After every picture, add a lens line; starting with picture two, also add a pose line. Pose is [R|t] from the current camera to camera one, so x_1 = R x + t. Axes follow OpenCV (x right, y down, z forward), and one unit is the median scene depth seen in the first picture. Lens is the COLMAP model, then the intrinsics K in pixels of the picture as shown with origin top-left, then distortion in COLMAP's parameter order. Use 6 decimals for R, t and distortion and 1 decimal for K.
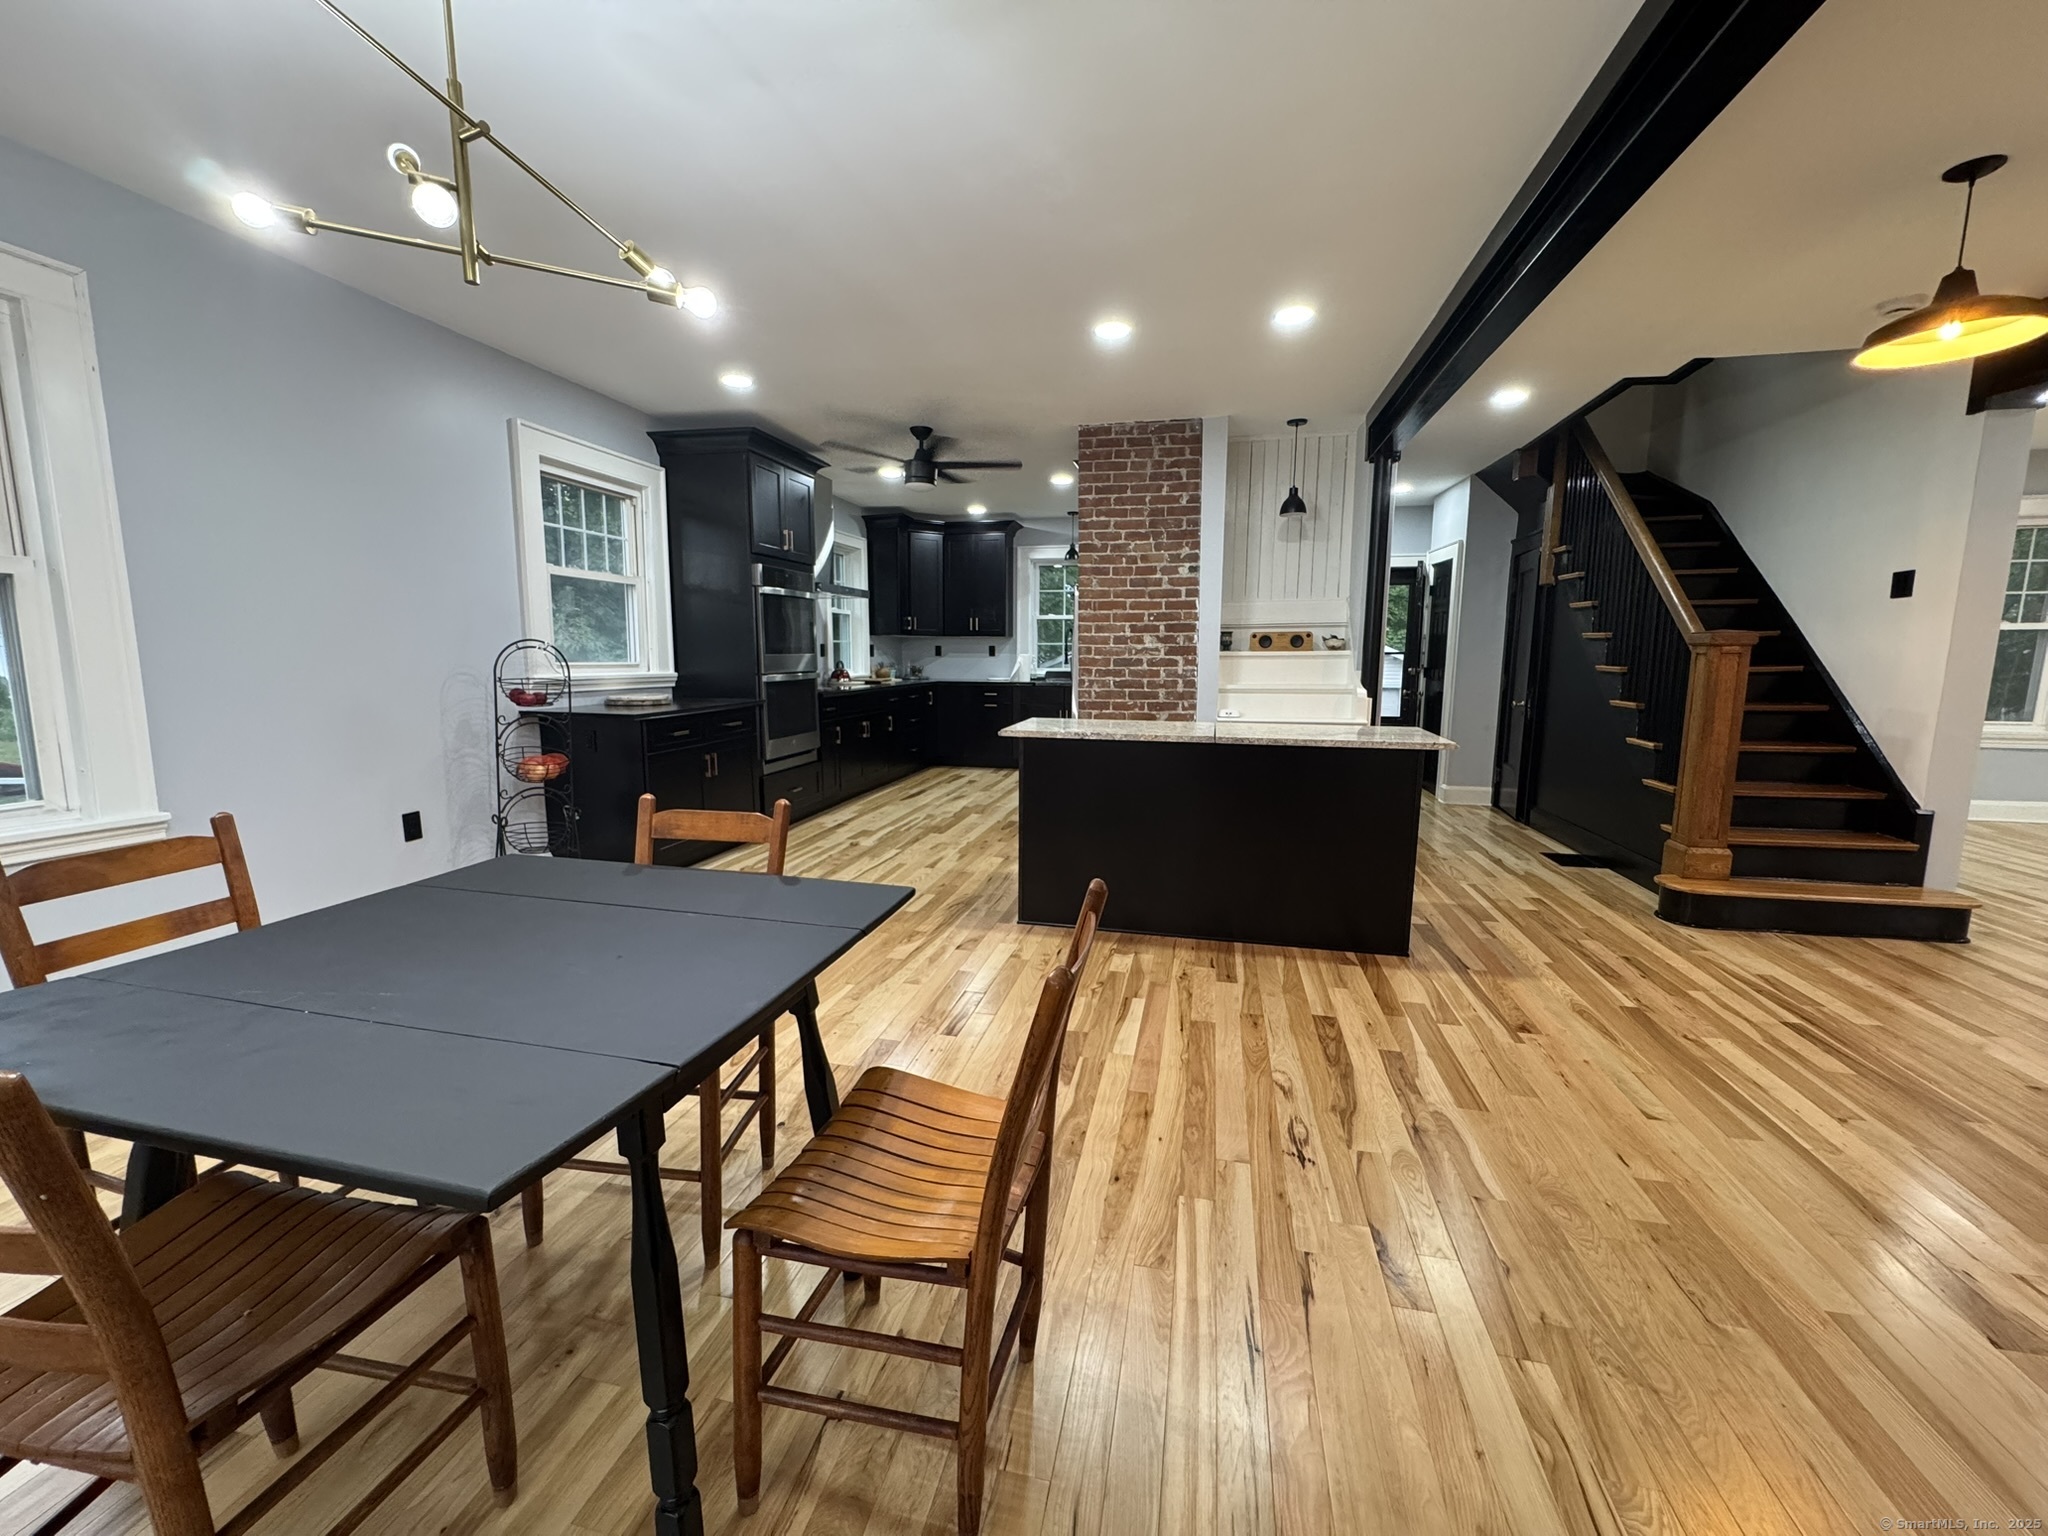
lens RADIAL K [[817.0, 0, 1024.5], [0, 817.0, 766.2], [0, 0, 1]] dist [-0.001616, -0.000067]
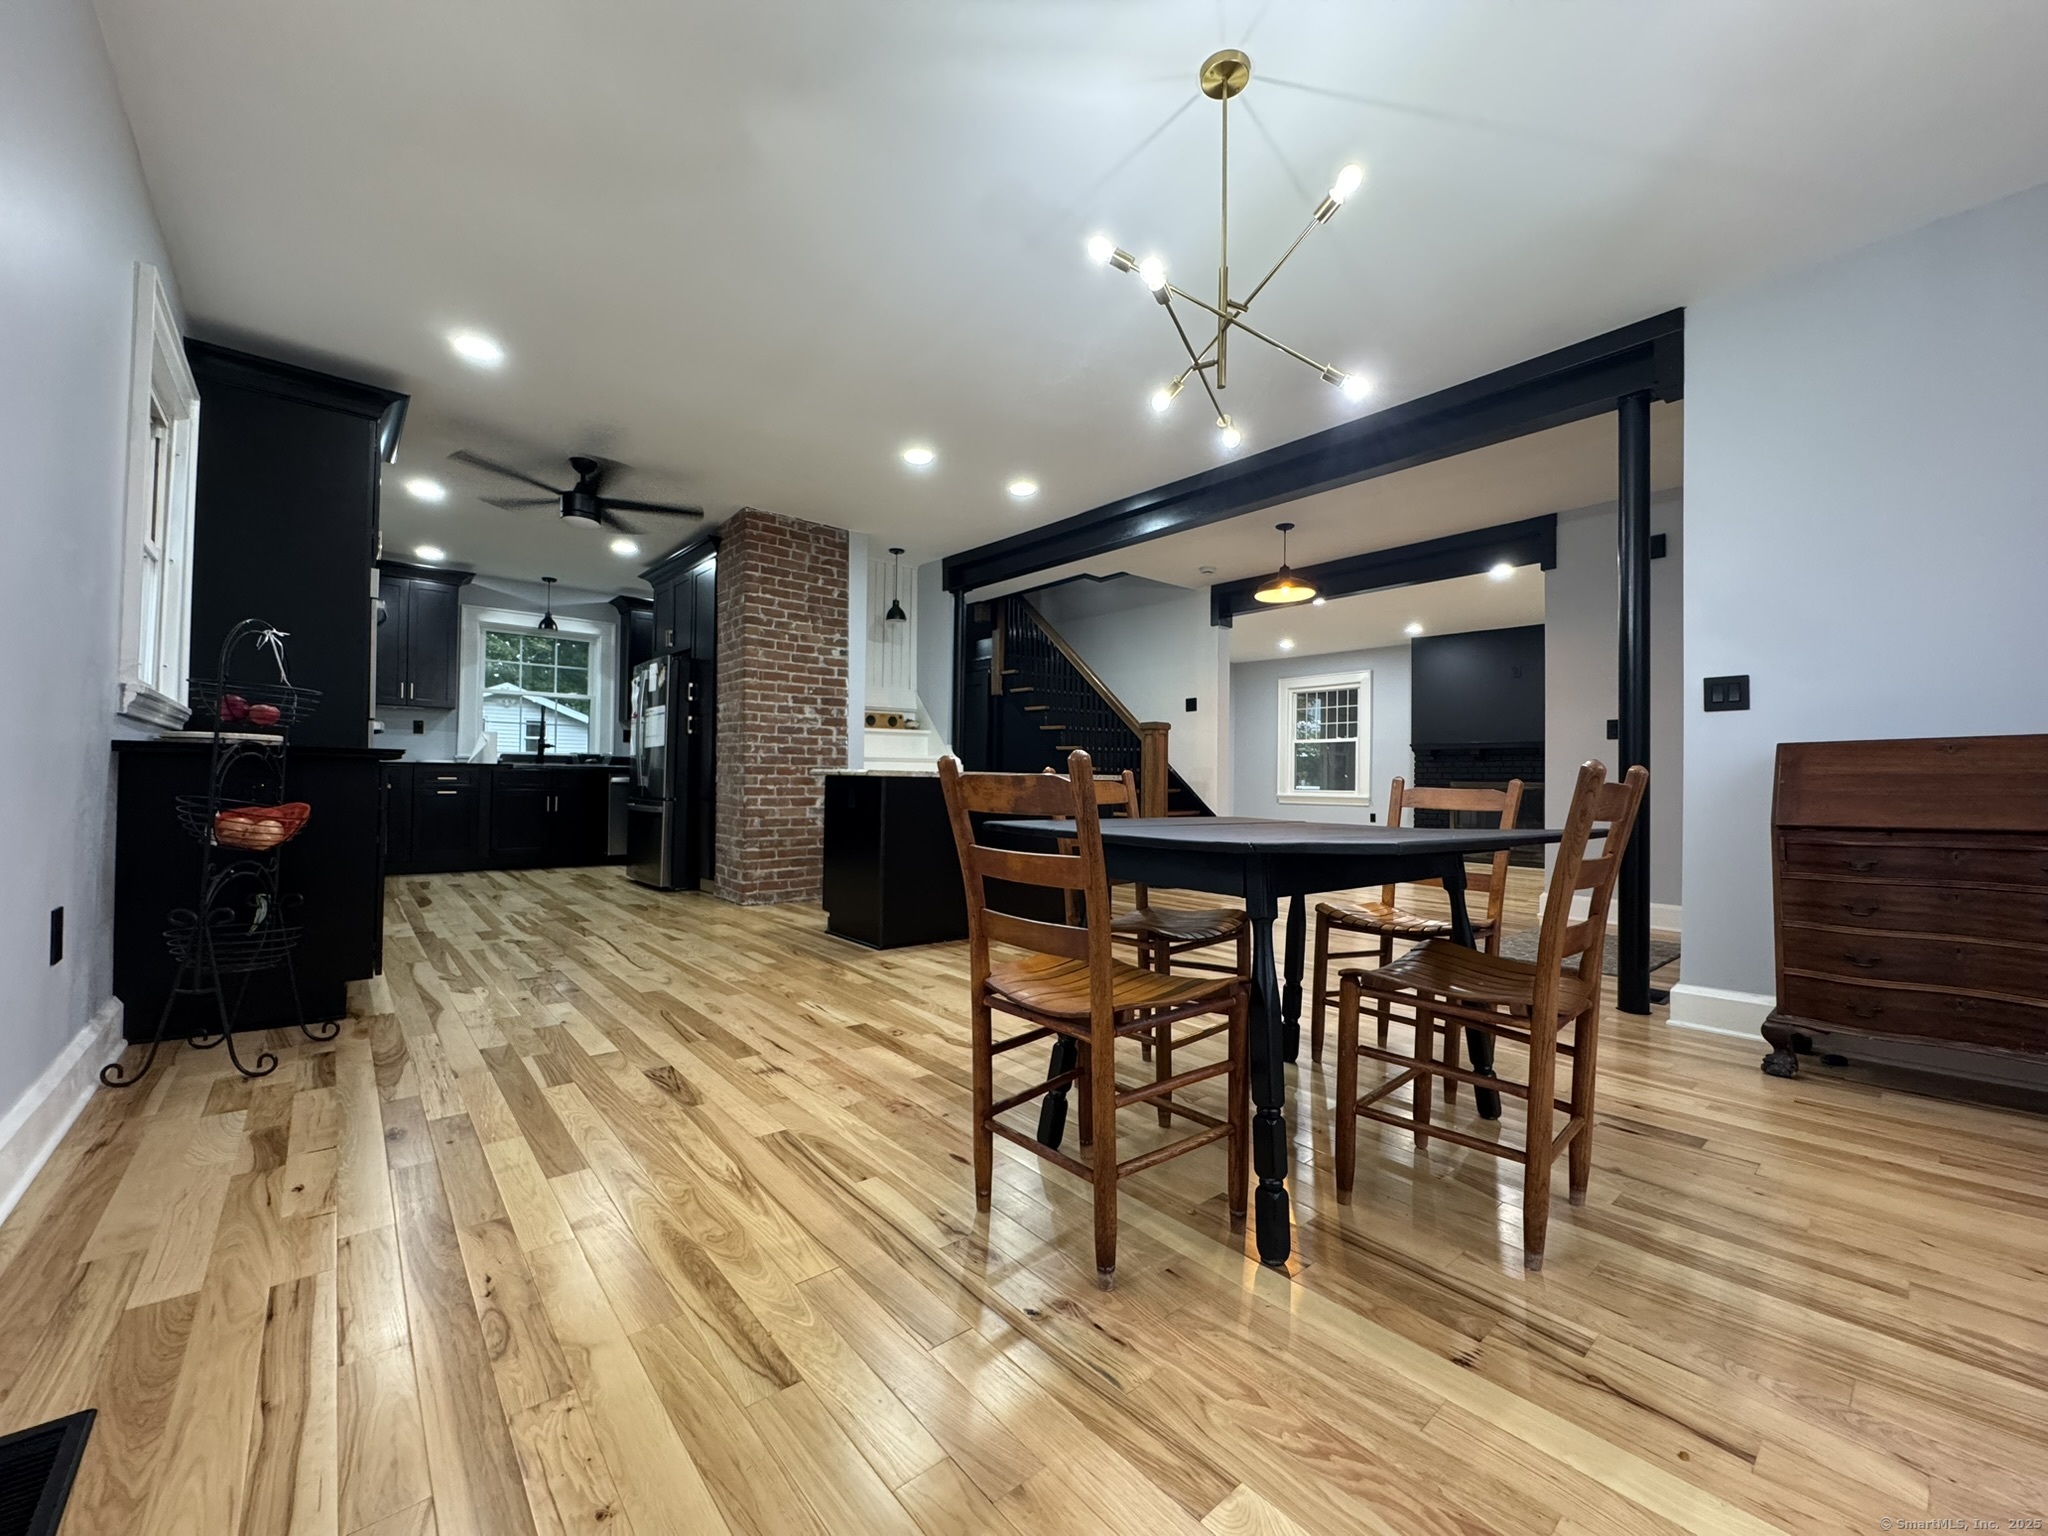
lens RADIAL K [[811.4, 0, 1014.7], [0, 811.4, 769.0], [0, 0, 1]] dist [-0.001700, -0.000131]
pose [[0.607033, 0.013600, 0.794560, -0.562128], [0.099290, 0.990721, -0.092813, 0.053618], [-0.788449, 0.135233, 0.600050, 0.139297]]
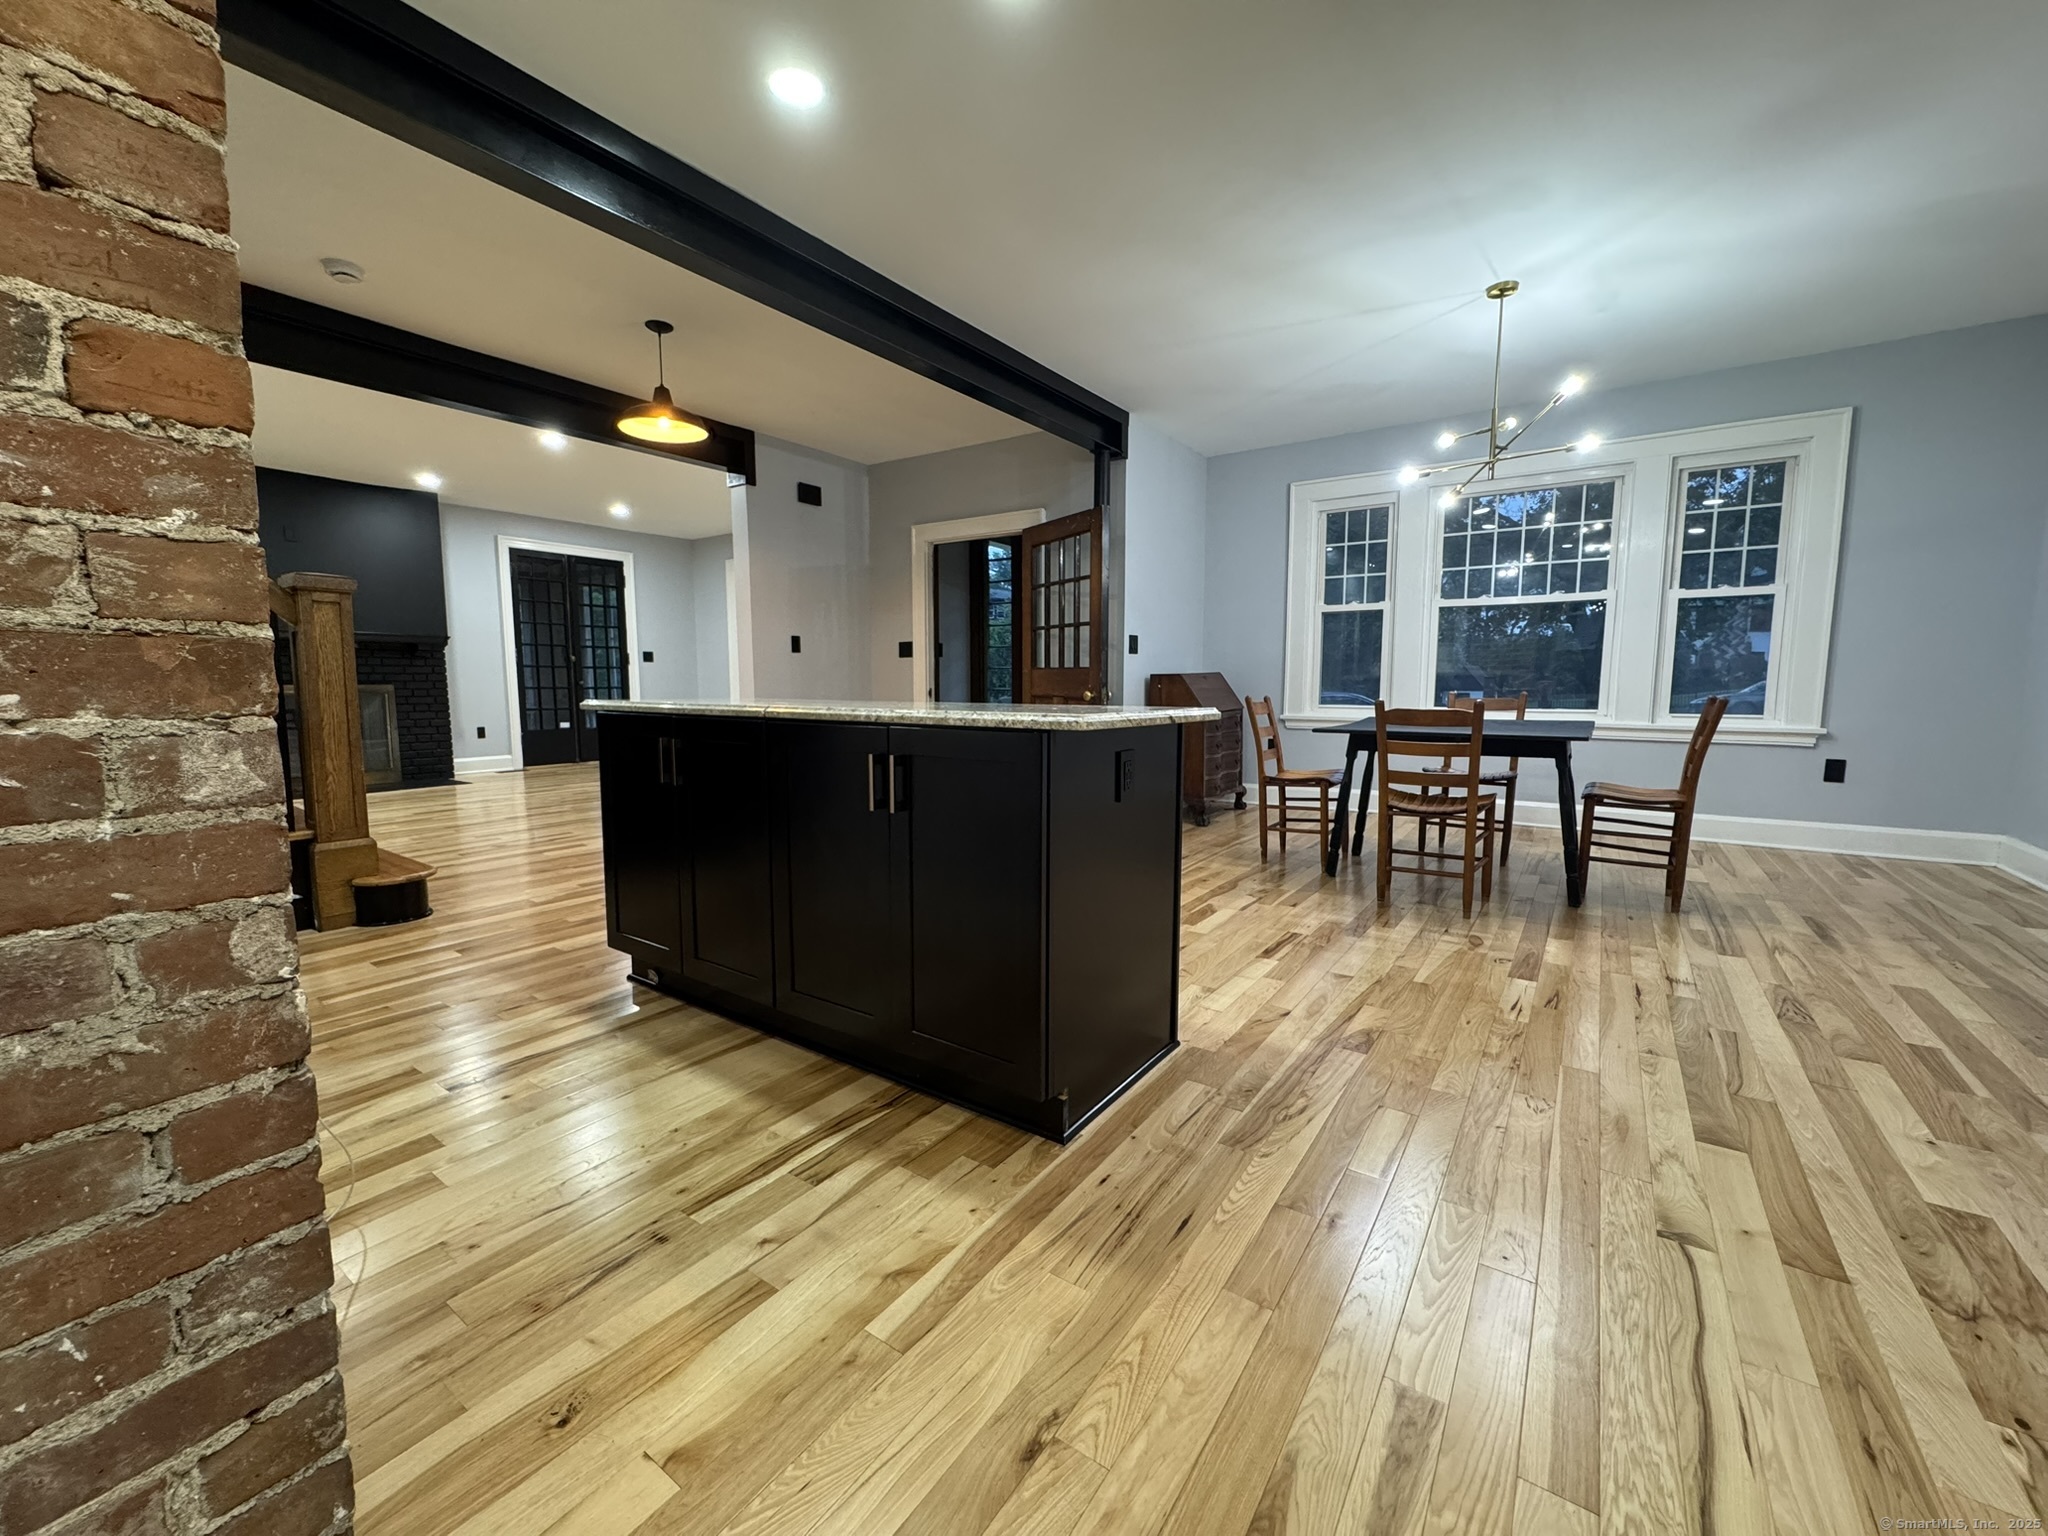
lens RADIAL K [[817.0, 0, 1024.5], [0, 817.0, 766.2], [0, 0, 1]] dist [-0.001616, -0.000067]
pose [[-0.924528, -0.048265, 0.378046, -0.086509], [0.044486, 0.971501, 0.232823, -0.102907], [-0.378509, 0.232069, -0.896033, 1.131181]]
